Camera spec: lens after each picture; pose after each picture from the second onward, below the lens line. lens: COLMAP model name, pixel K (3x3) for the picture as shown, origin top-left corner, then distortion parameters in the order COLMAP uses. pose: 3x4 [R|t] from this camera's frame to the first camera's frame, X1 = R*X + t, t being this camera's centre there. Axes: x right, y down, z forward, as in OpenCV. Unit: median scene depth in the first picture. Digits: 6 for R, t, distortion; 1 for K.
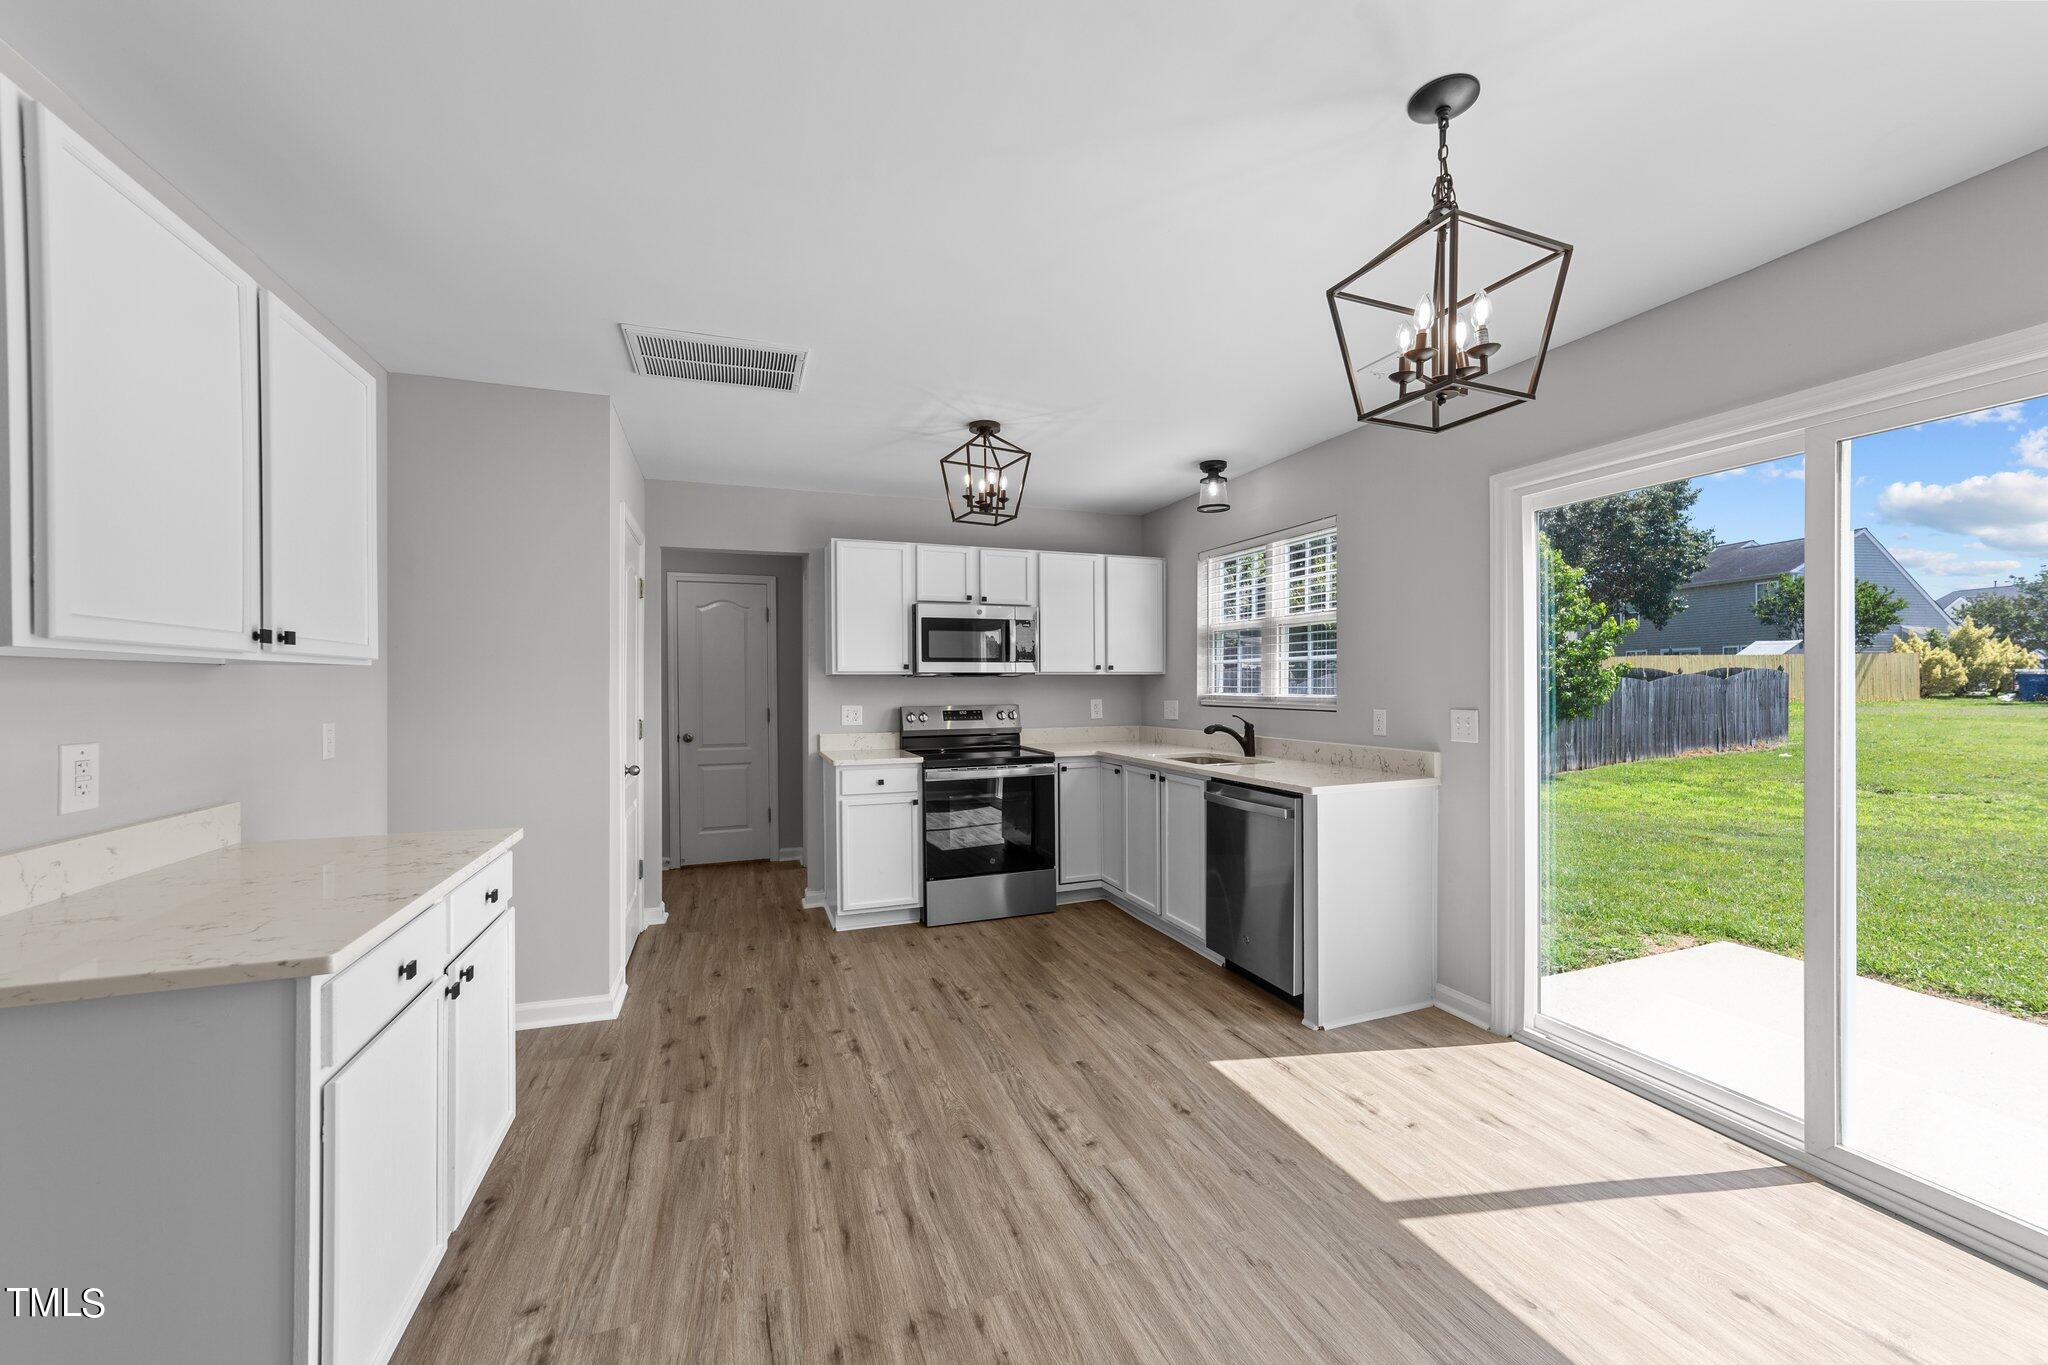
lens RADIAL K [[788.4, 0, 1023.4], [0, 788.4, 688.7], [0, 0, 1]] dist [-0.017878, 0.008264]
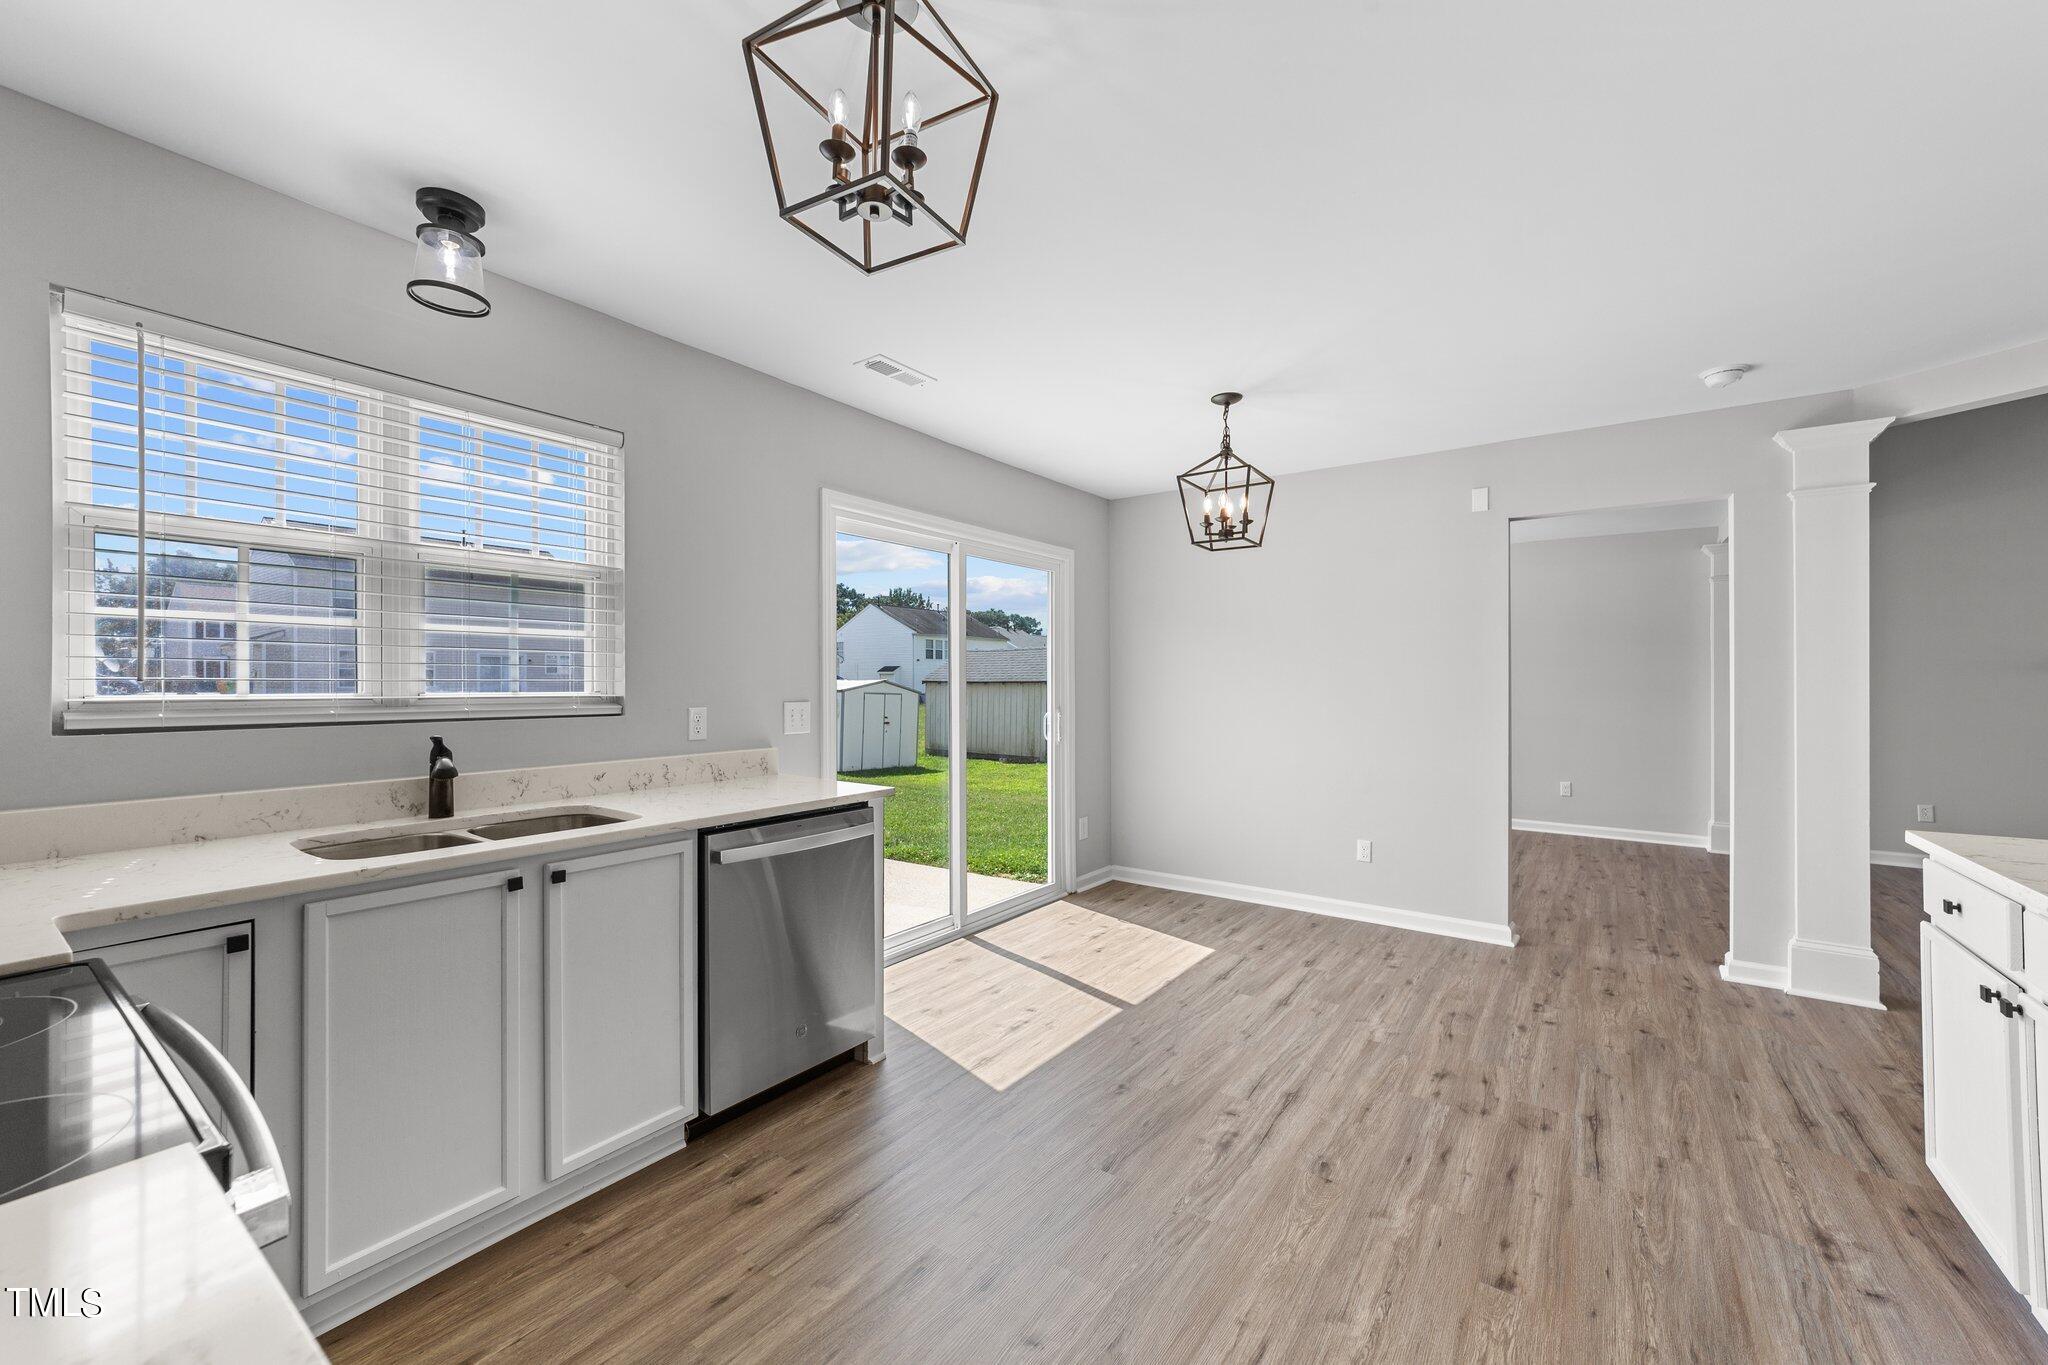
lens RADIAL K [[788.4, 0, 1040.4], [0, 788.4, 689.2], [0, 0, 1]] dist [-0.017878, 0.008264]
pose [[-0.567207, 0.000549, 0.823575, -0.389611], [0.009419, 0.999939, 0.005820, 0.006158], [-0.823521, 0.011059, -0.567177, 1.113799]]
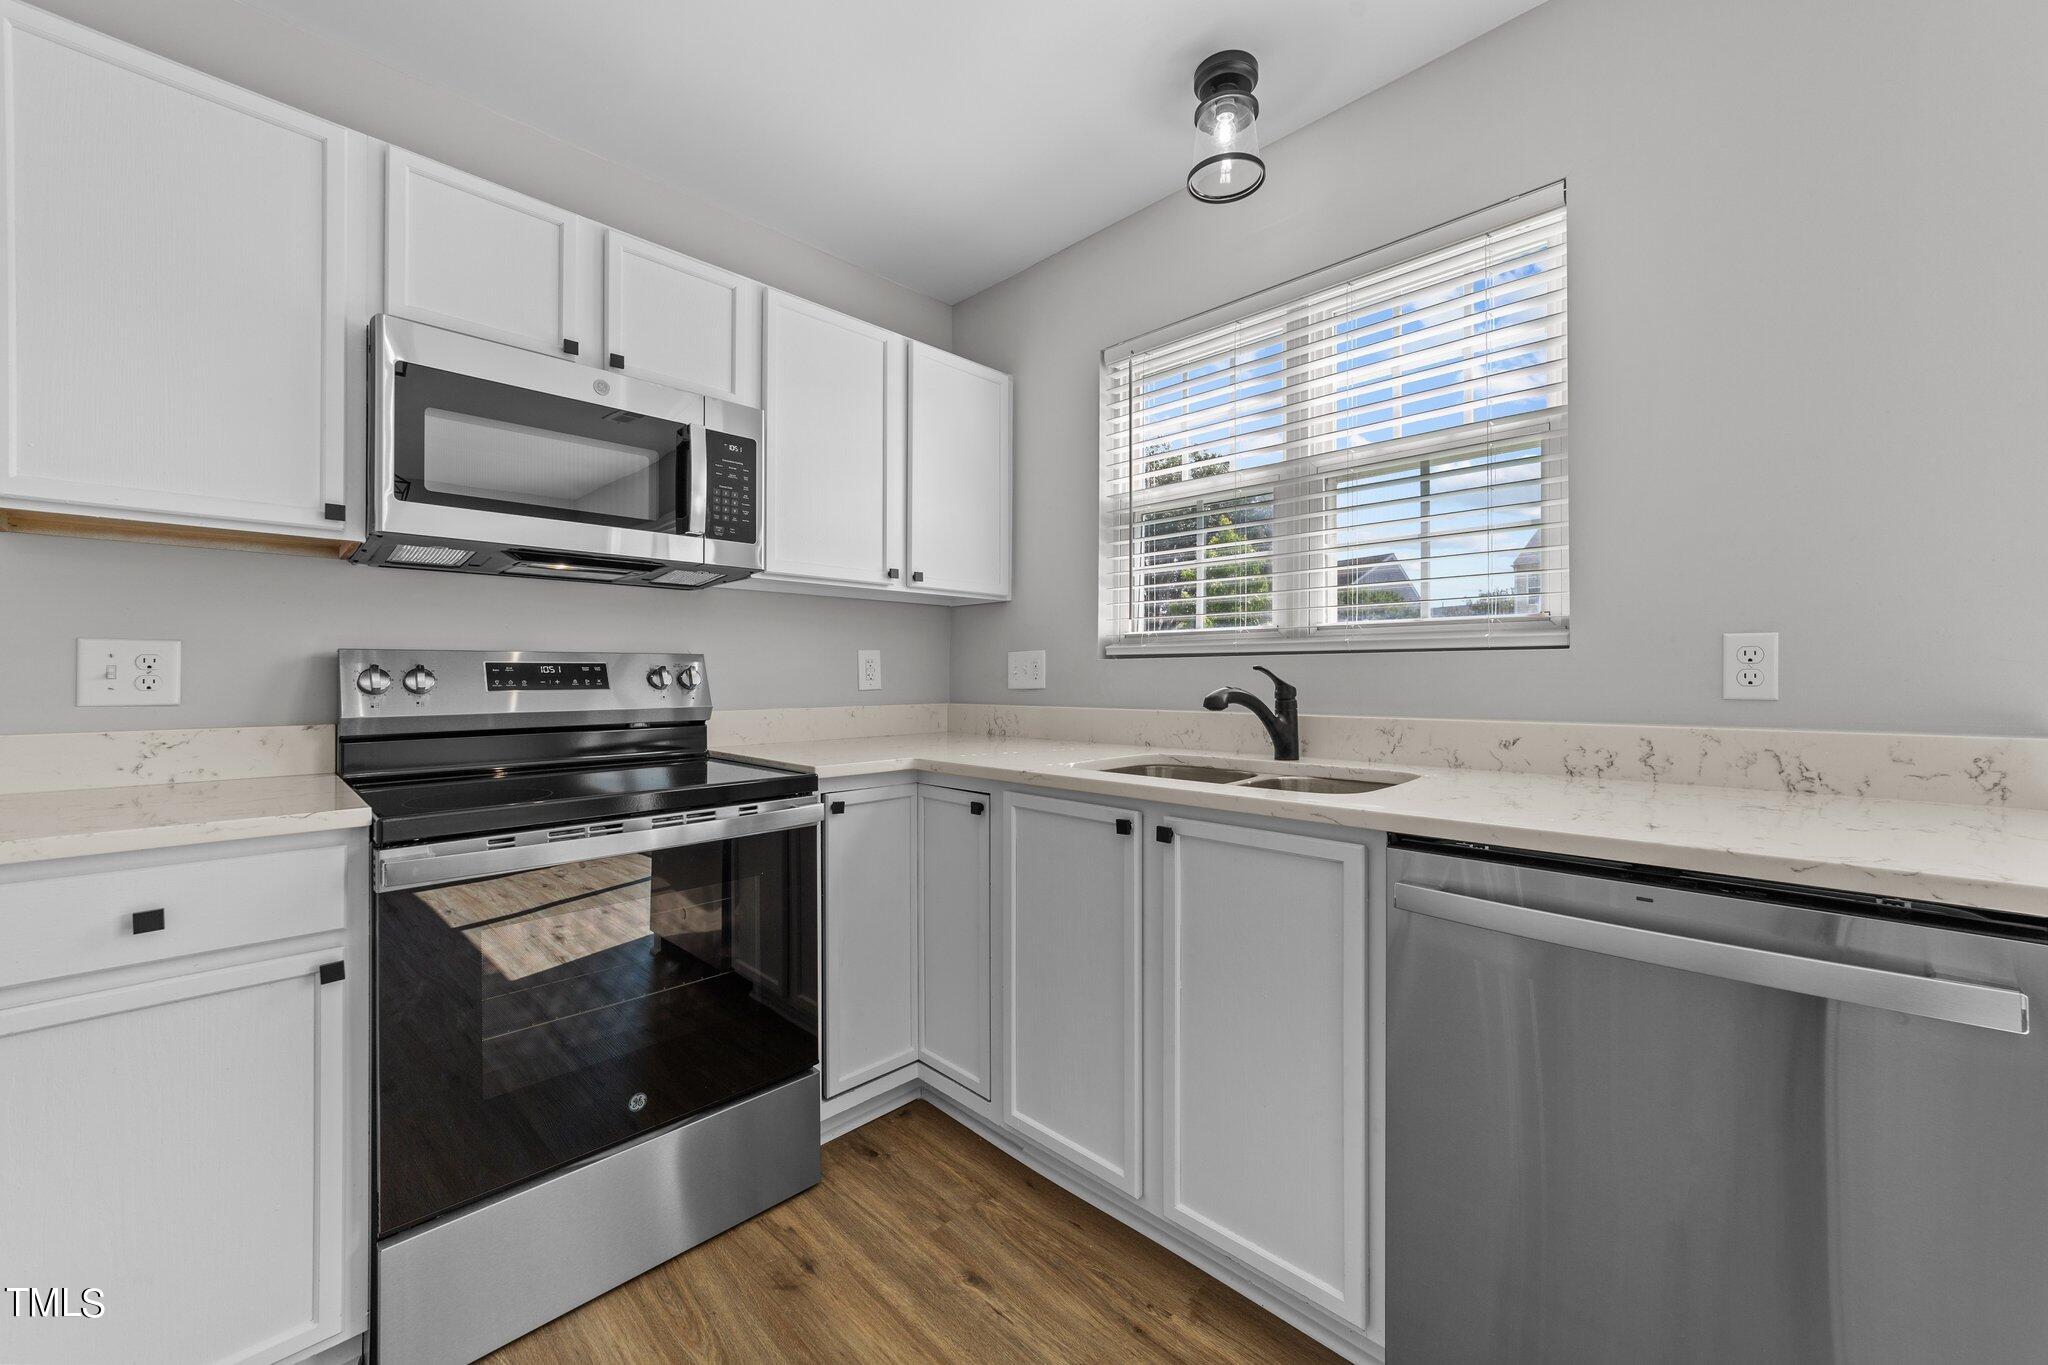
lens RADIAL K [[788.4, 0, 1019.5], [0, 788.4, 669.6], [0, 0, 1]] dist [-0.017878, 0.008264]
pose [[0.910416, 0.007123, 0.413633, -0.036736], [-0.000363, 0.999865, -0.016419, 0.049261], [-0.413694, 0.014798, 0.910296, 0.757814]]
